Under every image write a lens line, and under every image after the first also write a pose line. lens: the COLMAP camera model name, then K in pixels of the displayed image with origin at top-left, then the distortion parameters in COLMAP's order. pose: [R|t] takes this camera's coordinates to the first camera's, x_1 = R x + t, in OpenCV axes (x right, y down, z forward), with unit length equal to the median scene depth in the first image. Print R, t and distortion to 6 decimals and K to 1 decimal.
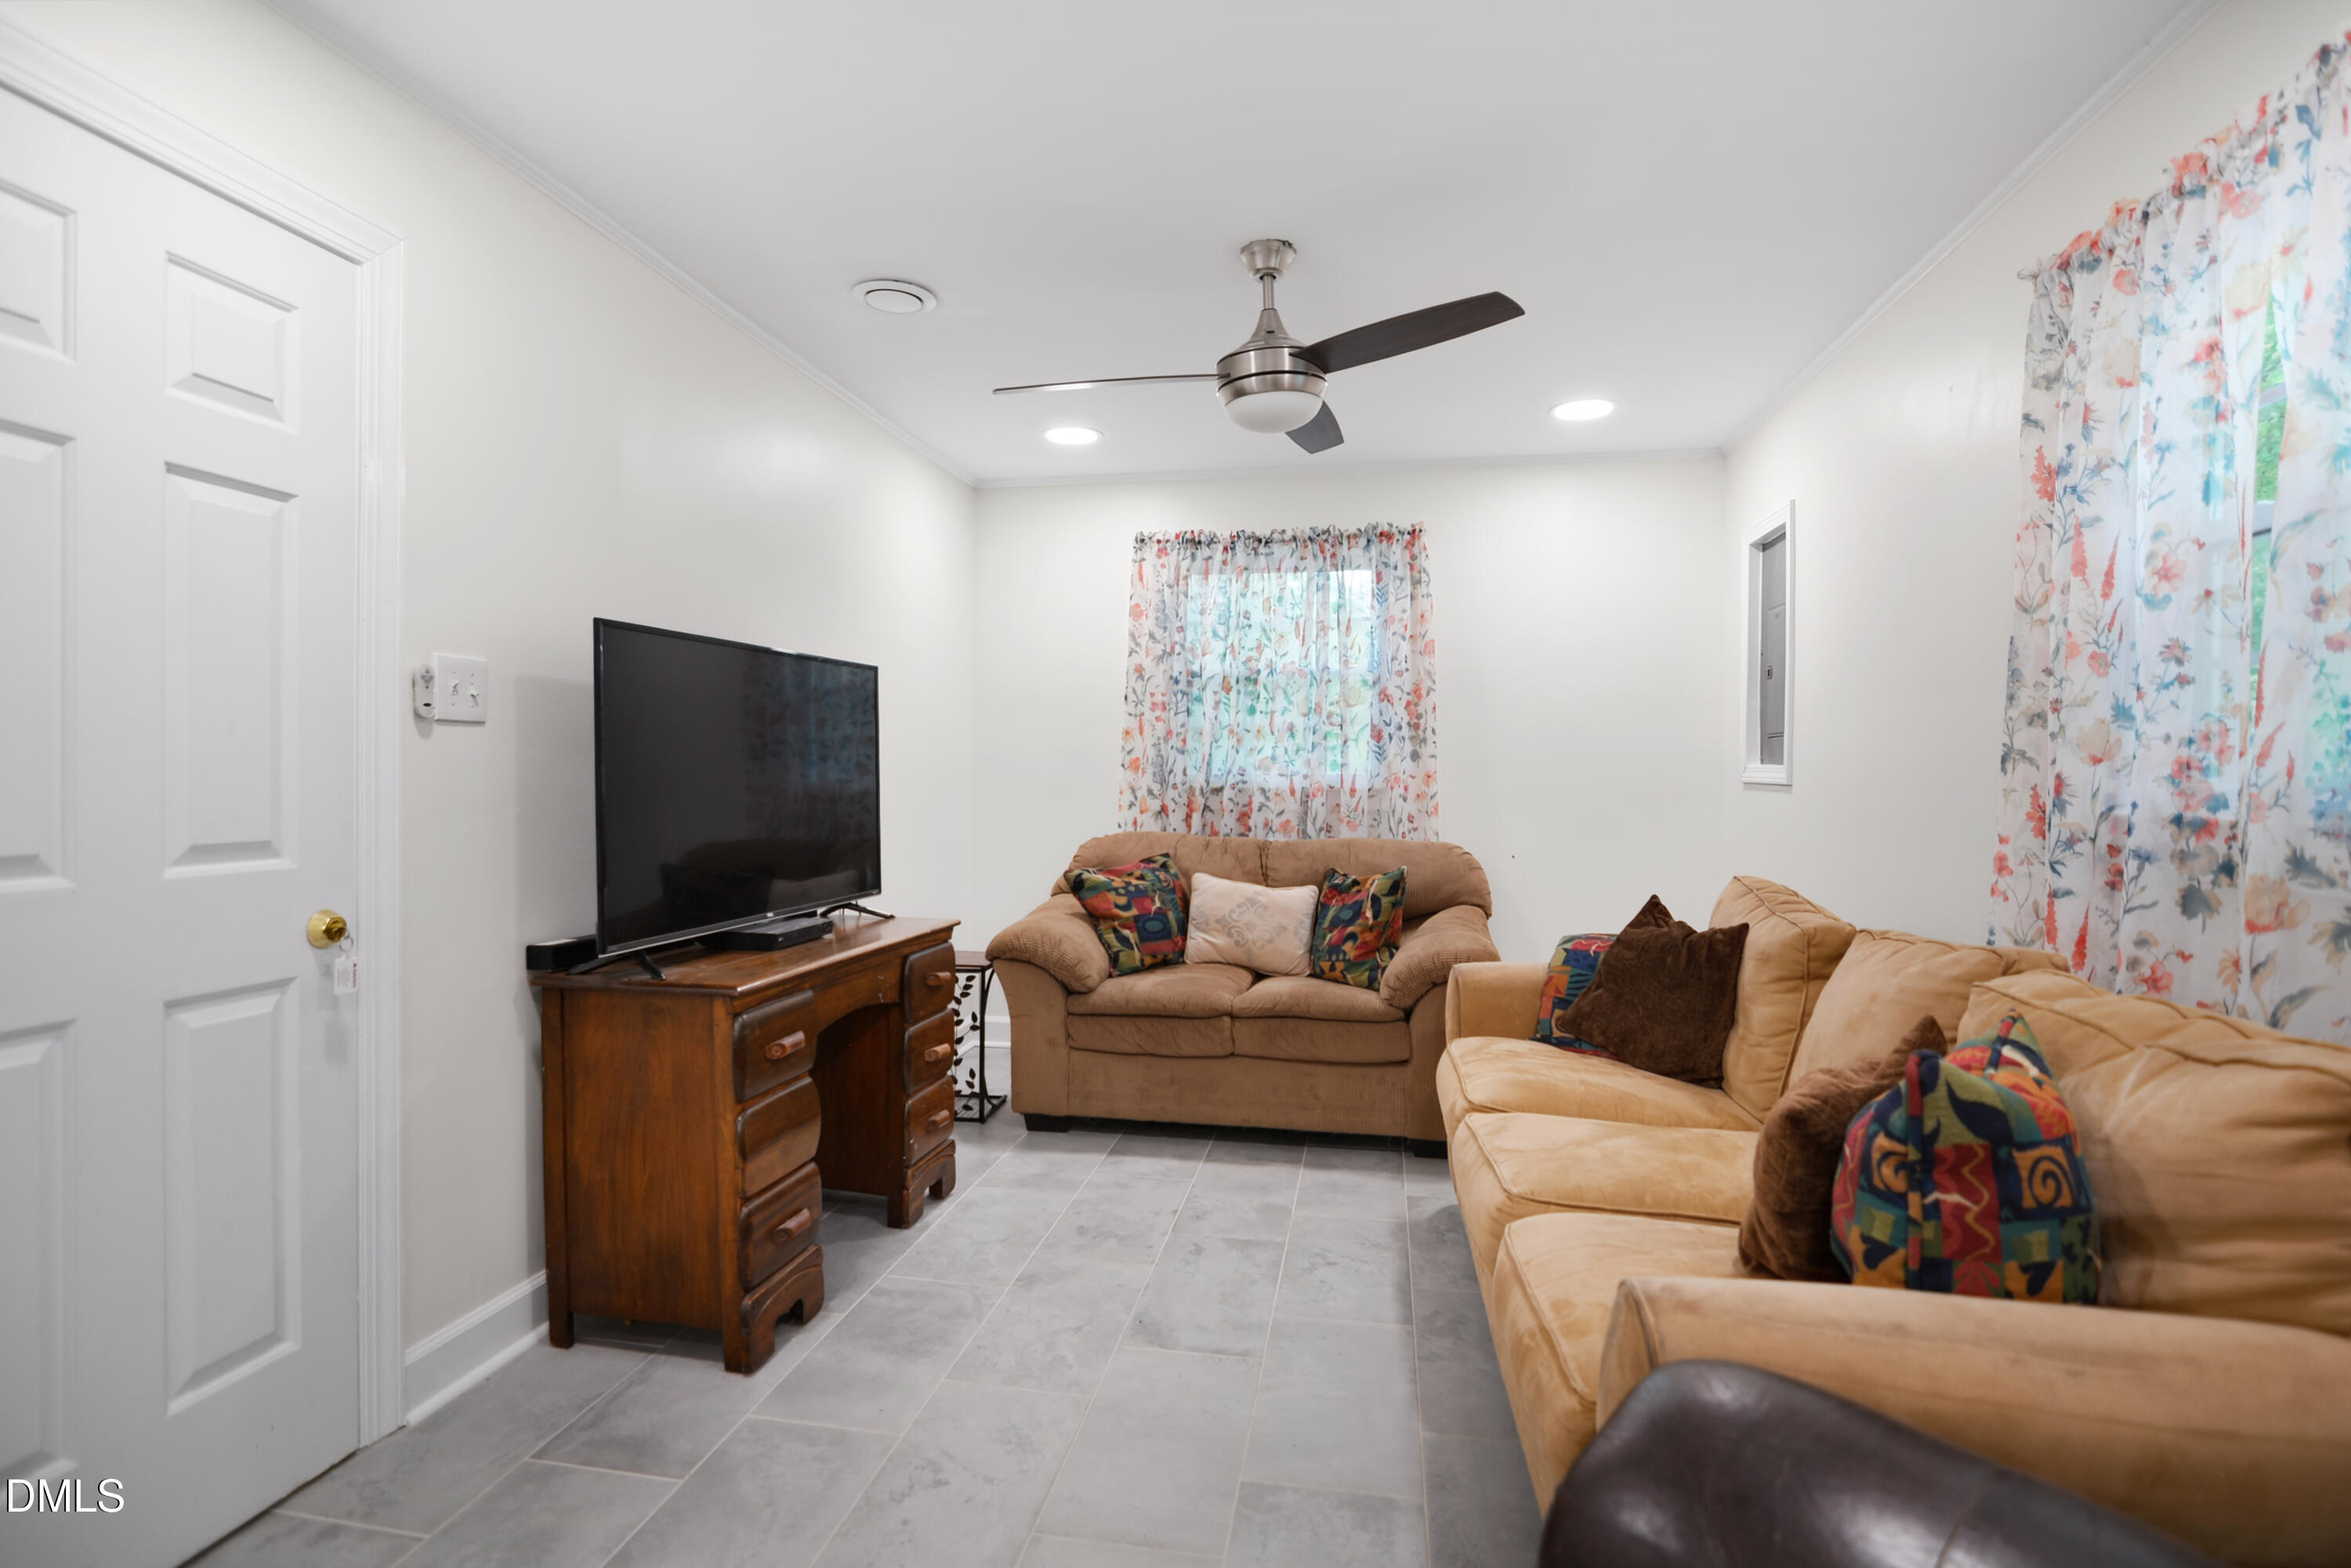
lens RADIAL K [[1146.5, 0, 1166.2], [0, 1146.5, 773.7], [0, 0, 1]] dist [-0.017081, 0.001641]
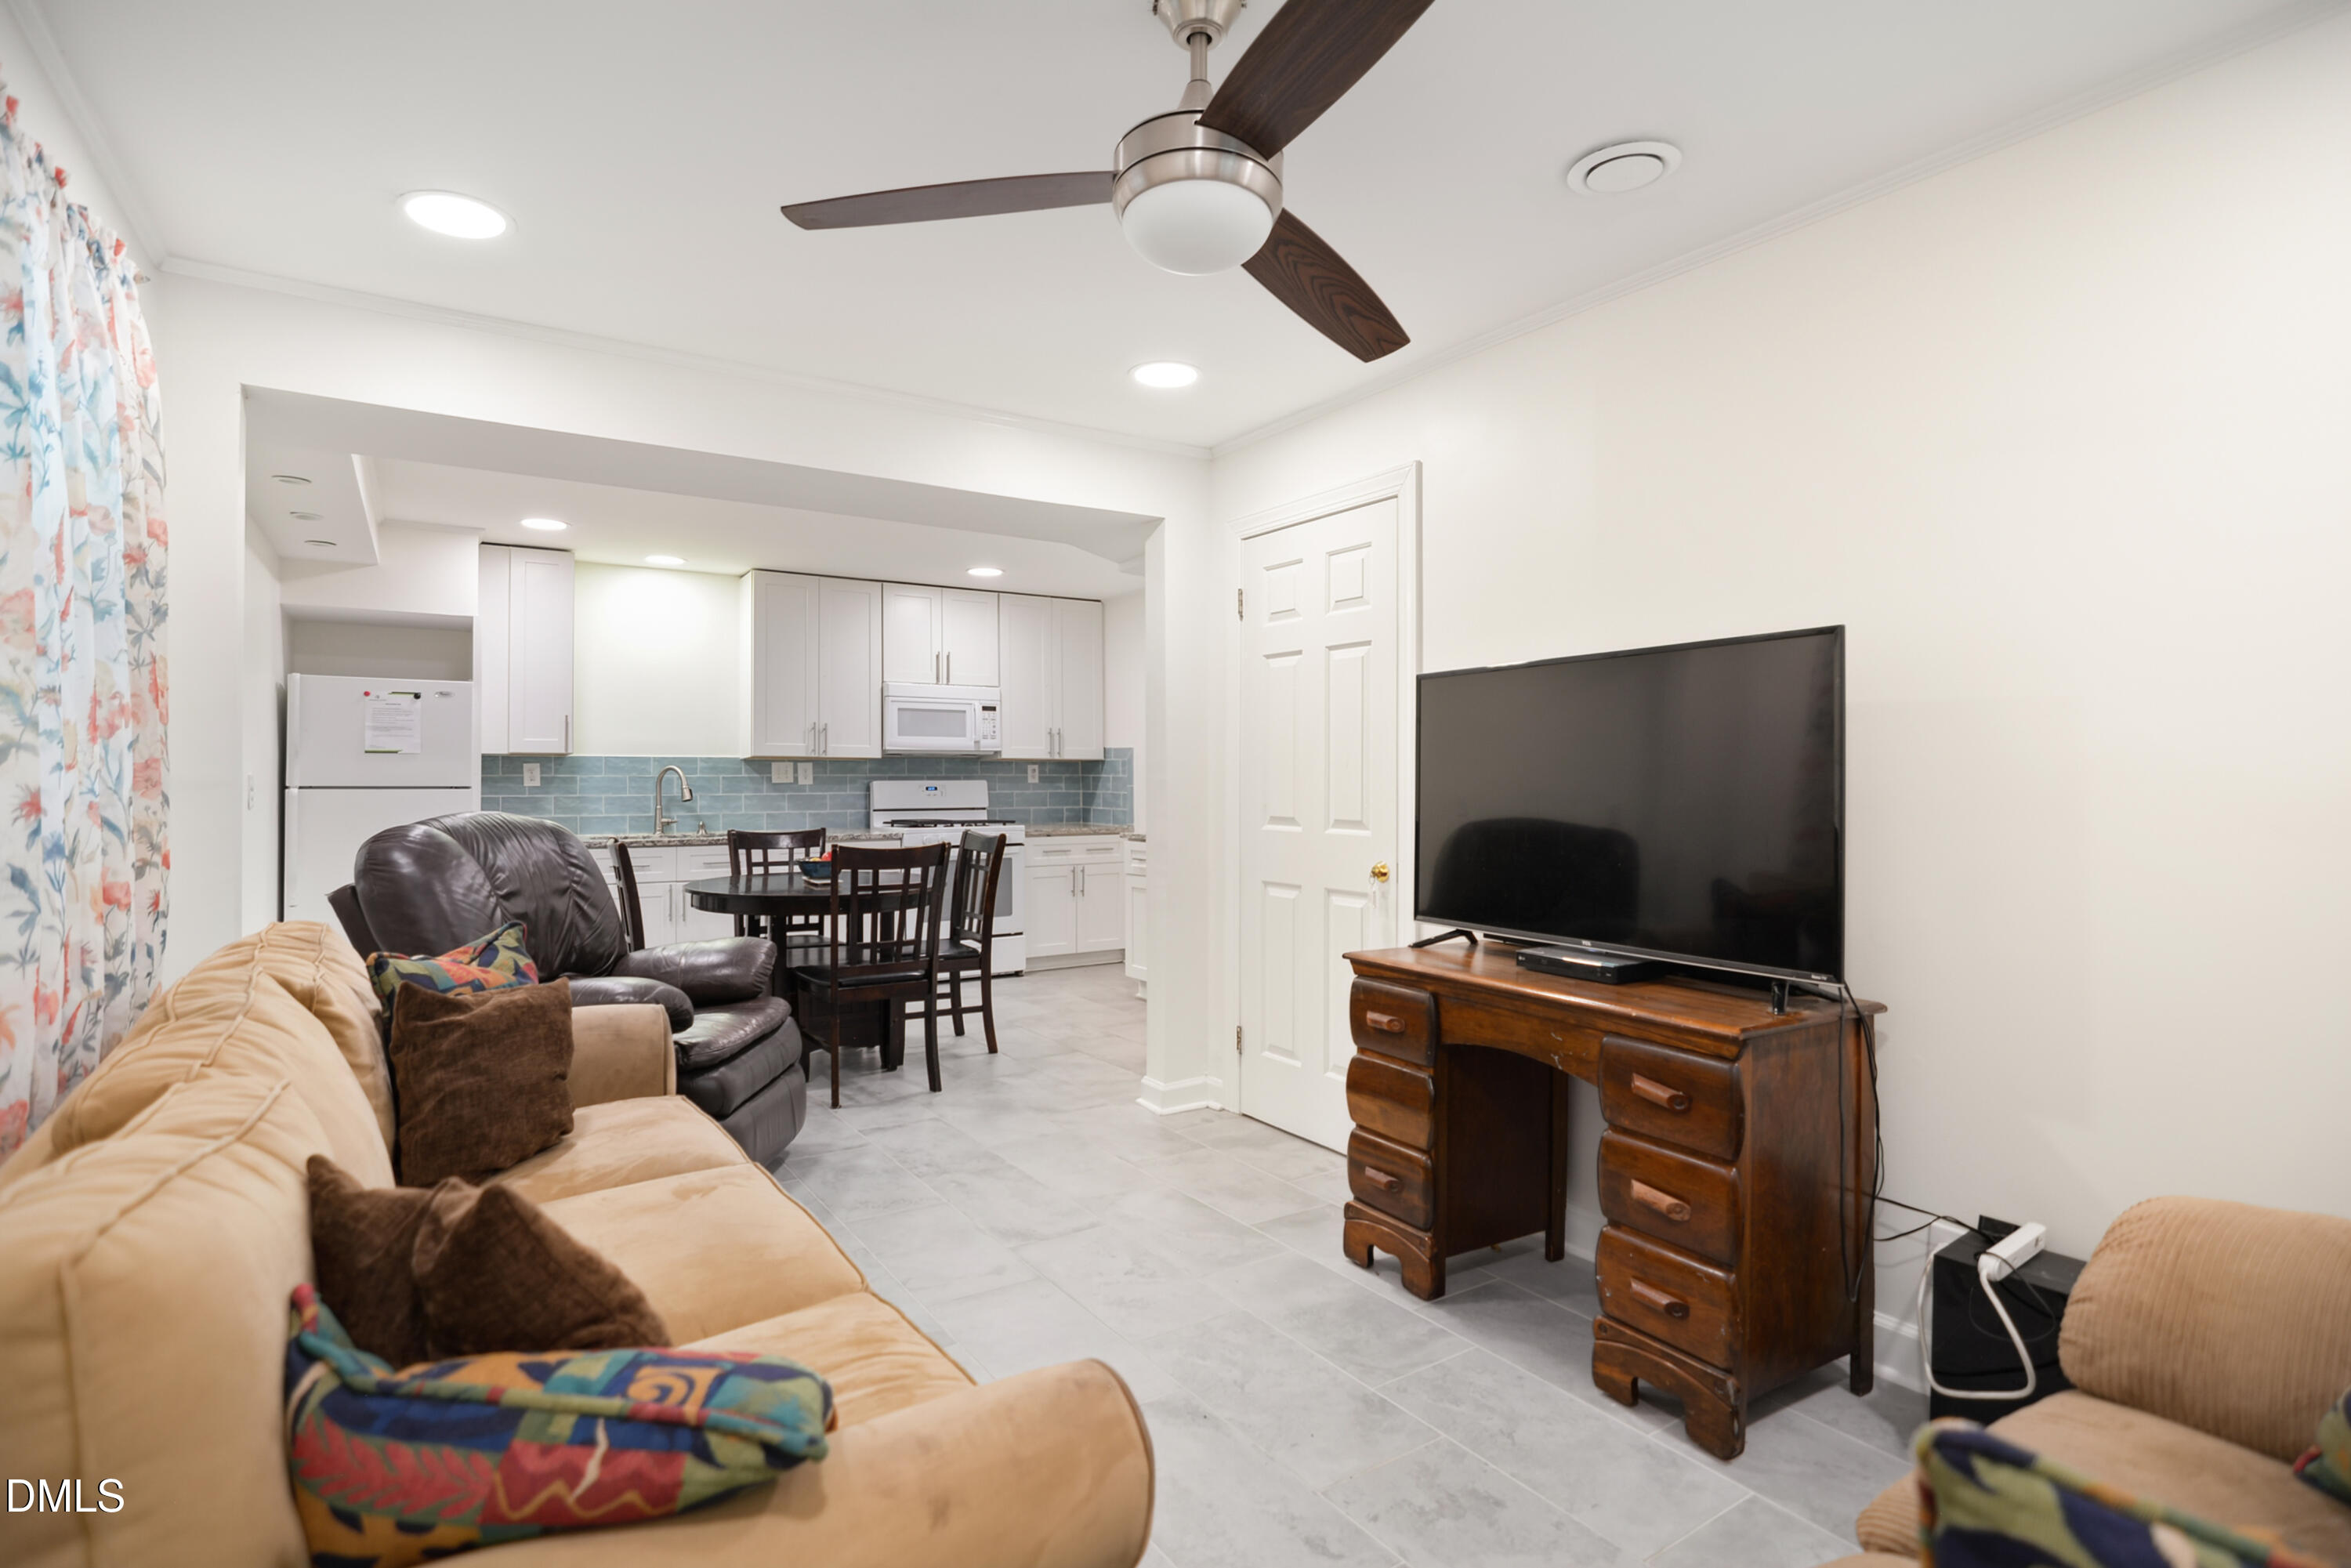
lens RADIAL K [[1146.5, 0, 1166.2], [0, 1146.5, 773.7], [0, 0, 1]] dist [-0.017081, 0.001641]
pose [[-0.718380, -0.008639, -0.695597, 0.631694], [-0.005769, 0.999962, -0.006461, -0.005823], [0.695627, -0.000628, -0.718403, 1.666113]]
